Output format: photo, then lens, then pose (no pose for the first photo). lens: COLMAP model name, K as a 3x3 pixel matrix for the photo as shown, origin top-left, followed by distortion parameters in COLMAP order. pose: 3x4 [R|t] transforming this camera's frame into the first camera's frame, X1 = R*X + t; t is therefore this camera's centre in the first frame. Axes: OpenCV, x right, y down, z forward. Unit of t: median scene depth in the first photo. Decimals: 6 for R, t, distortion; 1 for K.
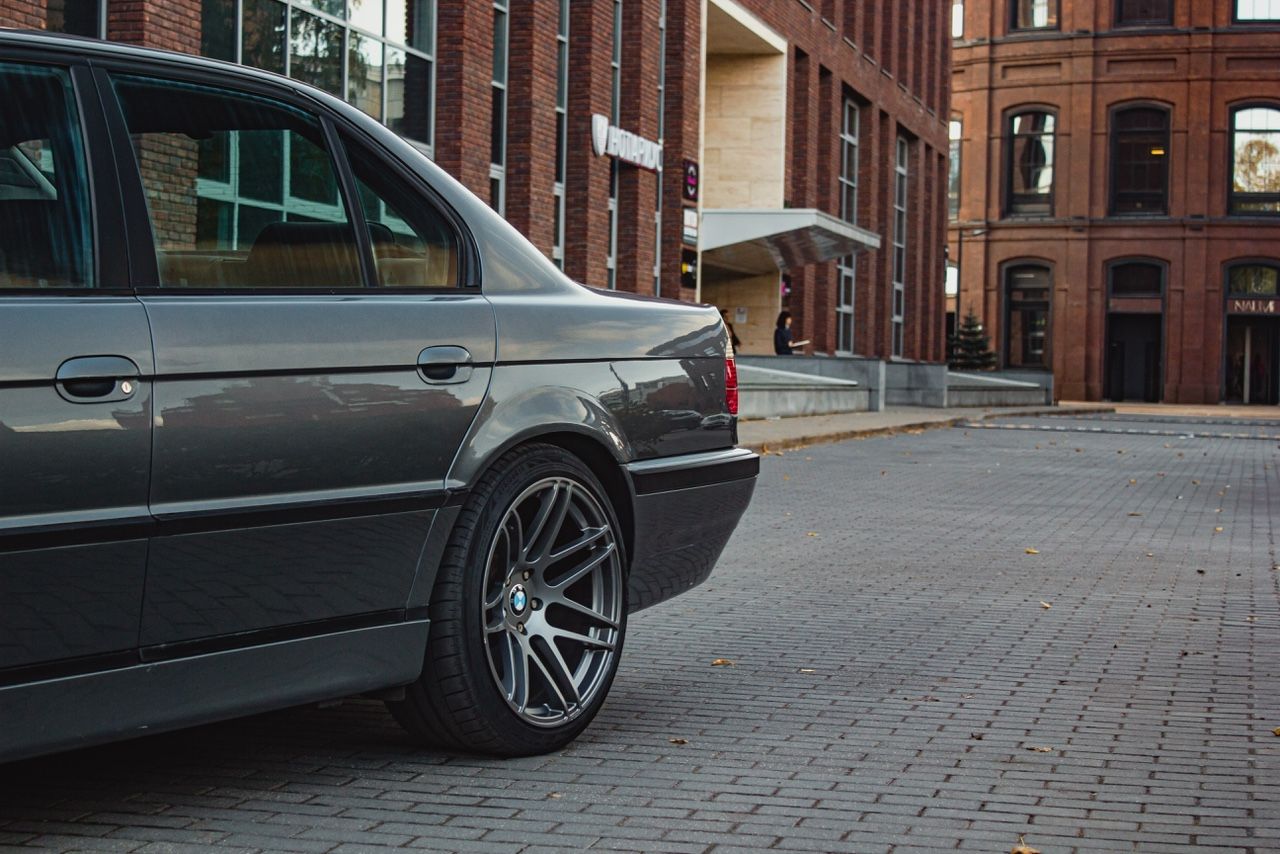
lens RADIAL K [[2410.4, 0, 640.0], [0, 2410.4, 427.0], [0, 0, 1]] dist [-0.024209, 0.073937]
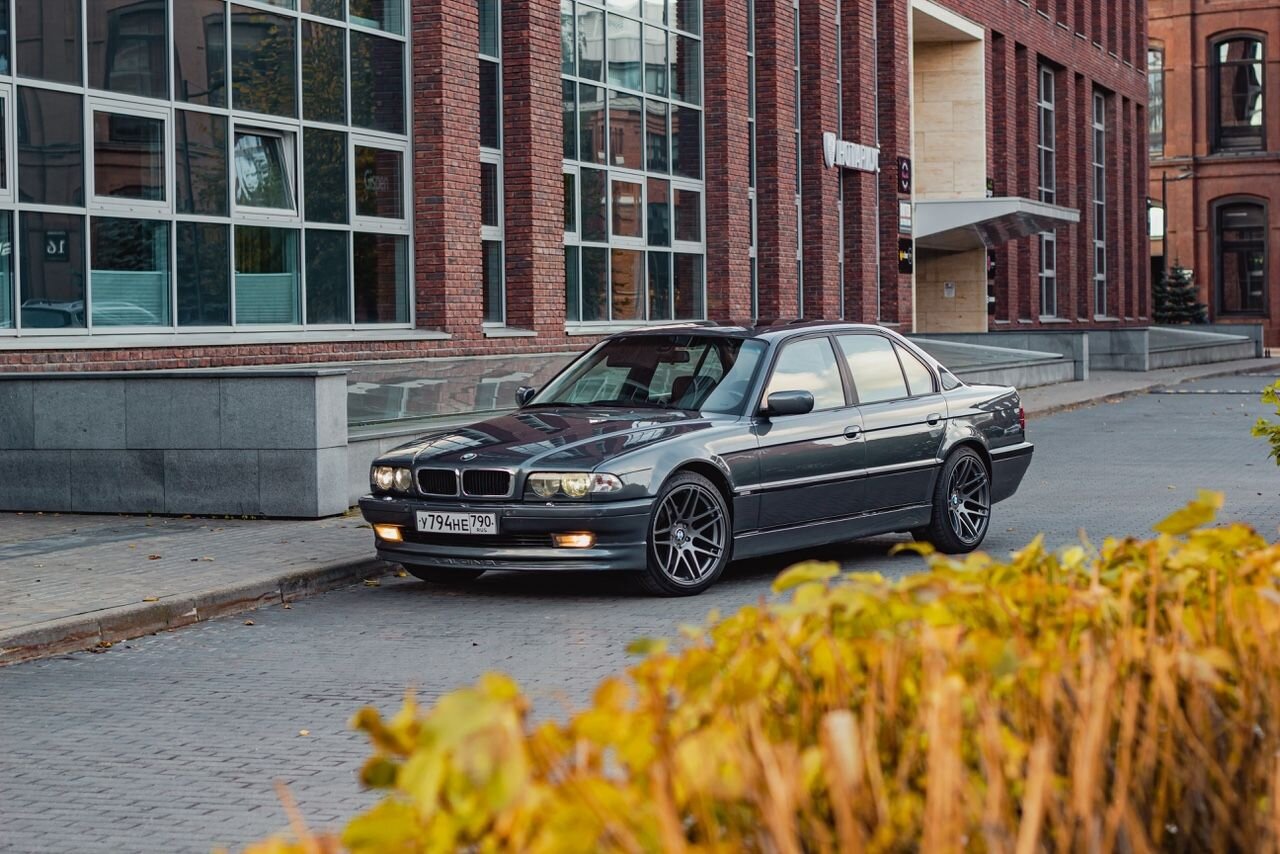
lens RADIAL K [[2923.9, 0, 640.0], [0, 2923.9, 427.0], [0, 0, 1]] dist [-0.067093, -0.242461]
pose [[0.997974, -0.034405, -0.053509, -0.024324], [0.035172, 0.999291, 0.013461, -0.007693], [0.053008, -0.015316, 0.998477, -0.256371]]
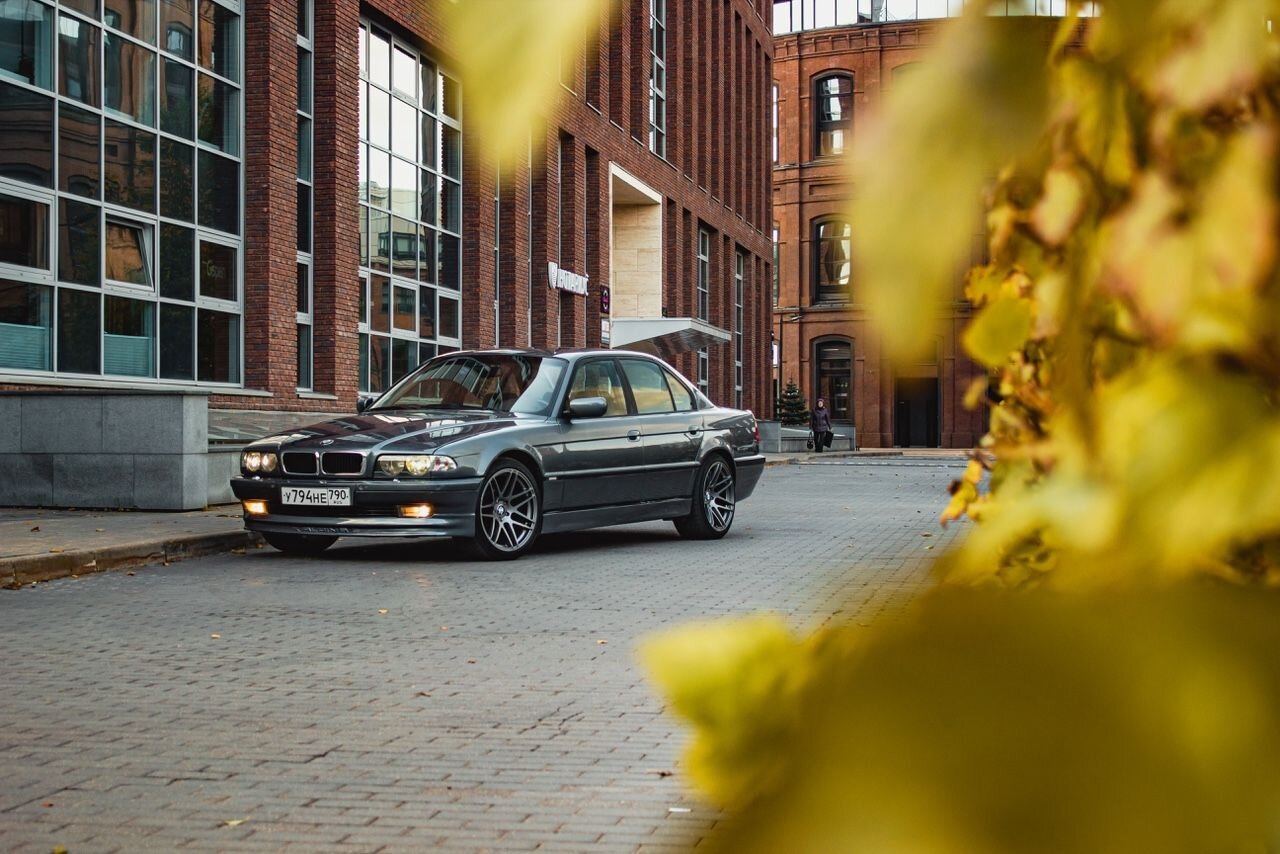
lens RADIAL K [[2144.7, 0, 640.0], [0, 2144.7, 427.0], [0, 0, 1]] dist [0.002166, 0.031033]
pose [[0.997344, -0.020817, 0.069798, -0.038267], [0.022515, 0.999467, -0.023639, 0.004302], [-0.069269, 0.025148, 0.997281, -0.223152]]
